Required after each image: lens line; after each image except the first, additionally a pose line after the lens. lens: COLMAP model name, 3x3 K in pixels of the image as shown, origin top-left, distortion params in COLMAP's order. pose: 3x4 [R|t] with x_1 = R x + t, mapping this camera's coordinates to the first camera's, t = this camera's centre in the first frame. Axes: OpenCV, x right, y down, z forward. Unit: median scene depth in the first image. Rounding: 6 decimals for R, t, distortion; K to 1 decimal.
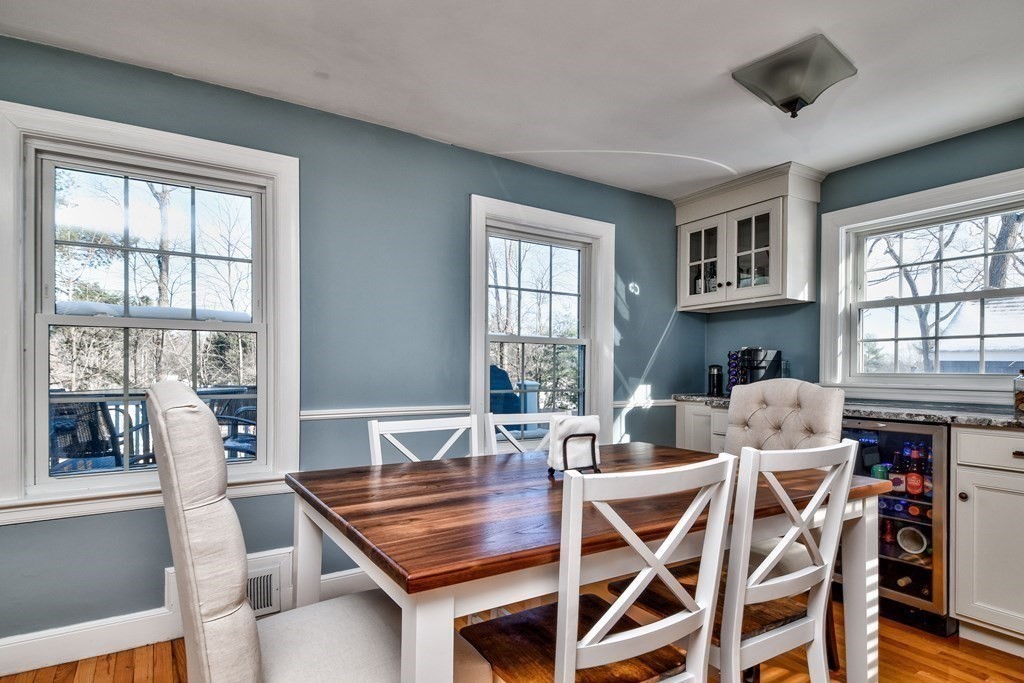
lens RADIAL K [[561.9, 0, 512.6], [0, 561.9, 365.9], [0, 0, 1]] dist [0.070484, -0.000977]
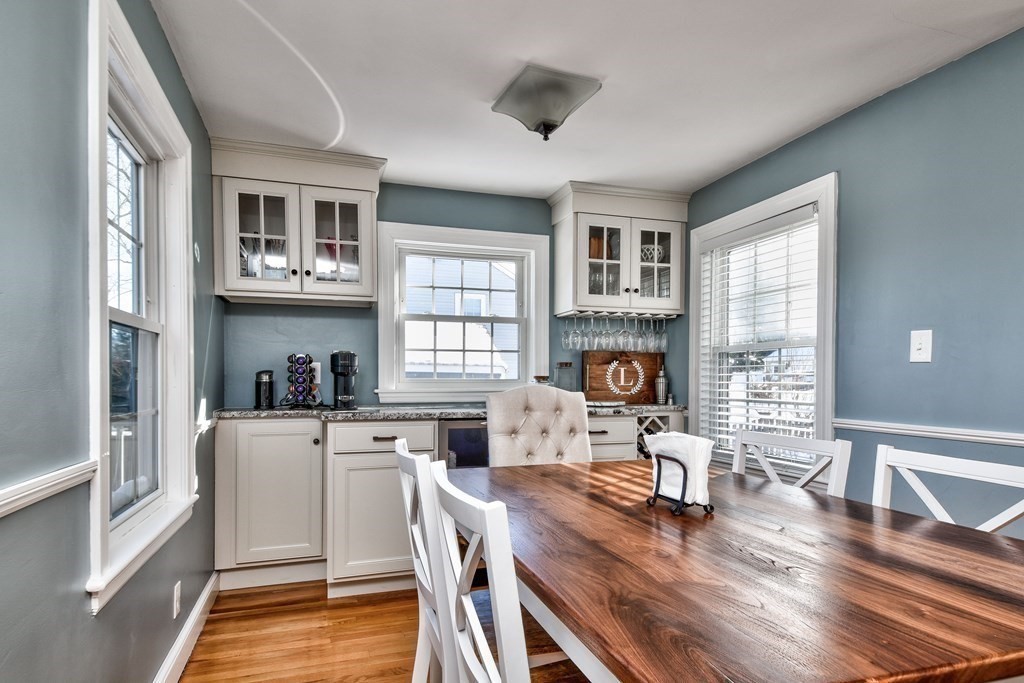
lens RADIAL K [[559.3, 0, 512.3], [0, 559.3, 388.7], [0, 0, 1]] dist [0.034241, -0.031043]
pose [[0.251229, -0.021057, 0.967699, -0.352194], [-0.004353, 0.999729, 0.022884, 0.004734], [-0.967918, -0.009962, 0.251069, 0.517826]]
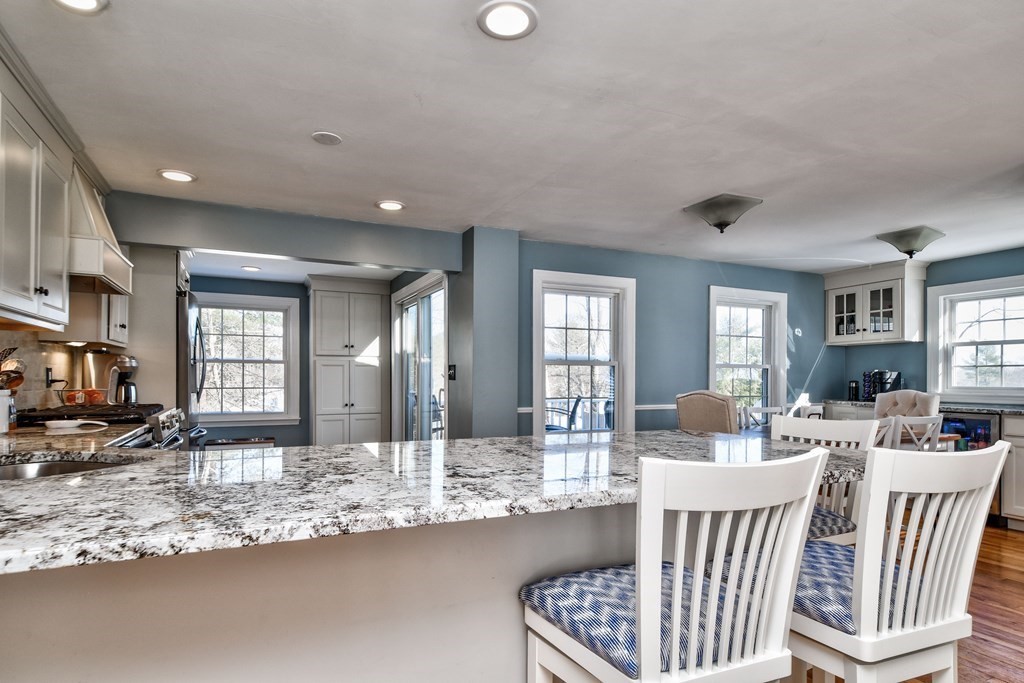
lens RADIAL K [[549.1, 0, 513.8], [0, 549.1, 377.0], [0, 0, 1]] dist [0.021033, 0.000954]
pose [[0.989252, -0.001379, -0.146216, -0.374516], [0.001734, 0.999996, 0.002299, -0.018714], [0.146212, -0.002528, 0.989250, -0.696777]]
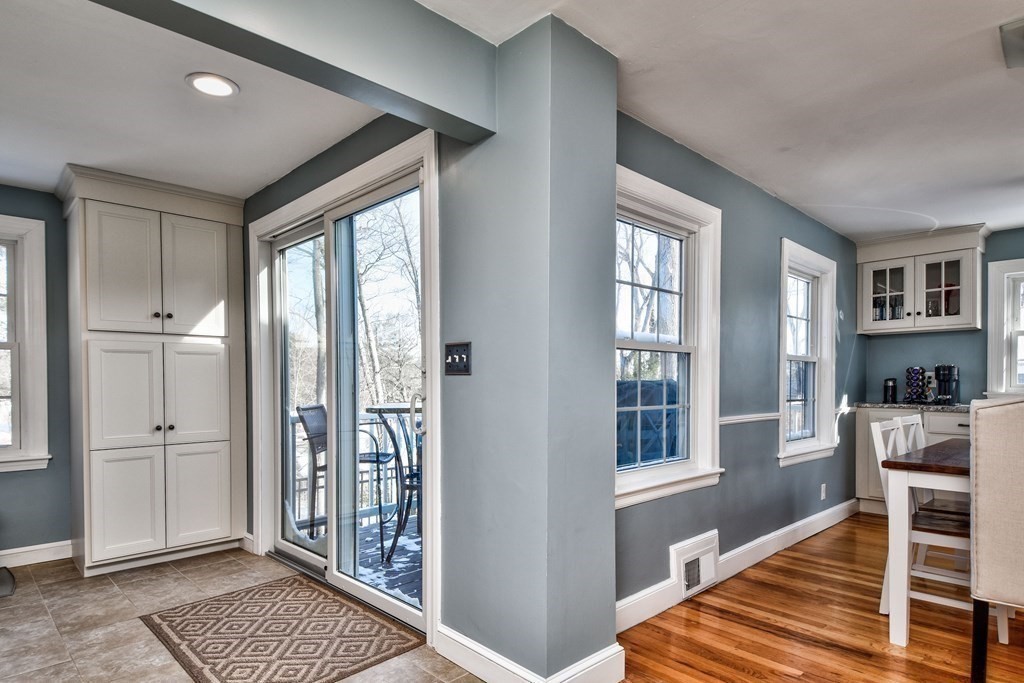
lens RADIAL K [[559.3, 0, 512.3], [0, 559.3, 388.7], [0, 0, 1]] dist [0.034241, -0.031043]
pose [[0.983495, -0.008152, 0.180754, -0.748523], [0.004726, 0.999801, 0.019378, -0.007321], [-0.180876, -0.018204, 0.983337, -0.067014]]
